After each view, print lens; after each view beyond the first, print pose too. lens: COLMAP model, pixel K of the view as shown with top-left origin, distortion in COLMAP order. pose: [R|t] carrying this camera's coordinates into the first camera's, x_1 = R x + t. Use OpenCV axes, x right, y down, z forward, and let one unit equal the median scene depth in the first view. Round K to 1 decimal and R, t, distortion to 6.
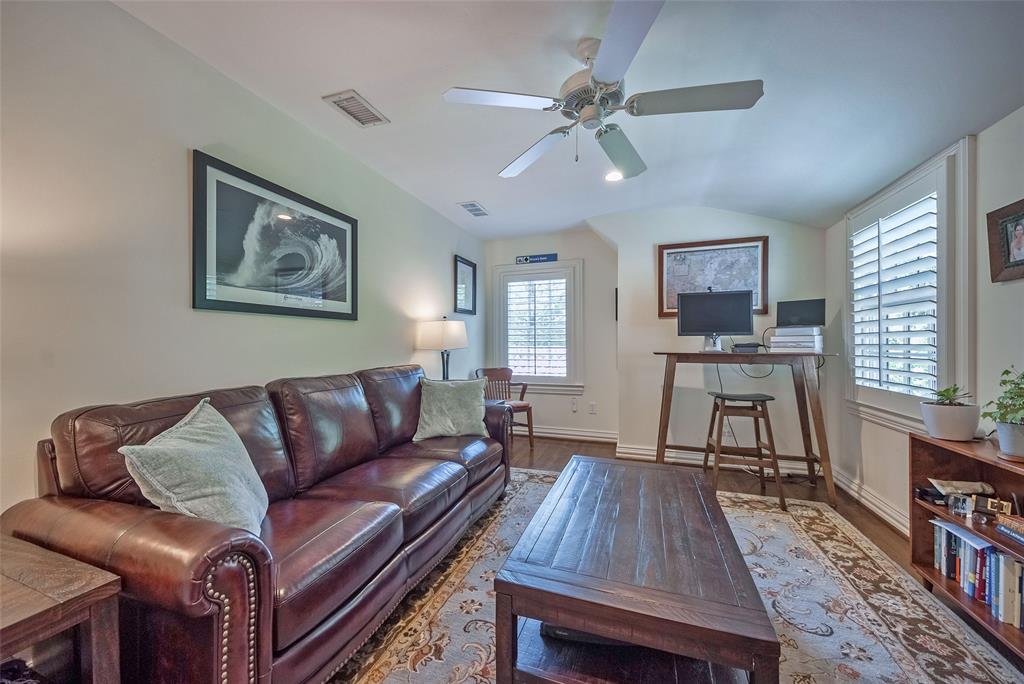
lens RADIAL K [[375.5, 0, 512.0], [0, 375.5, 342.0], [0, 0, 1]] dist [0.000006, -0.000013]
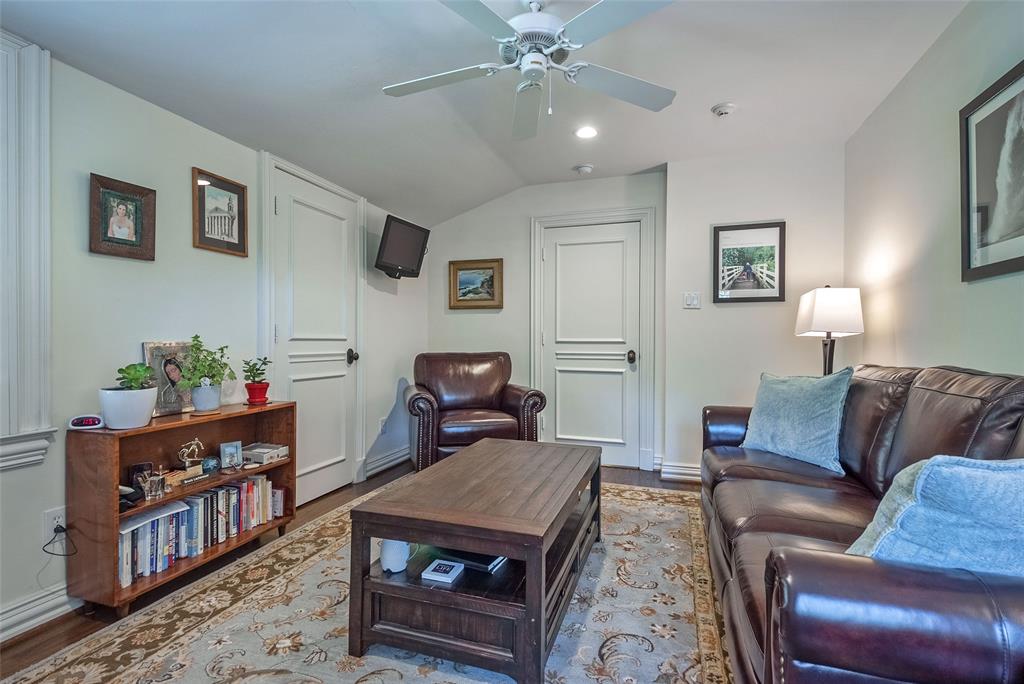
lens RADIAL K [[484.6, 0, 512.0], [0, 484.6, 342.0], [0, 0, 1]] dist [-0.000087, -0.000015]
pose [[-0.999750, 0.000580, -0.022353, 0.279001], [0.000524, 0.999997, 0.002549, 0.051771], [0.022354, 0.002537, -0.999747, 2.062766]]
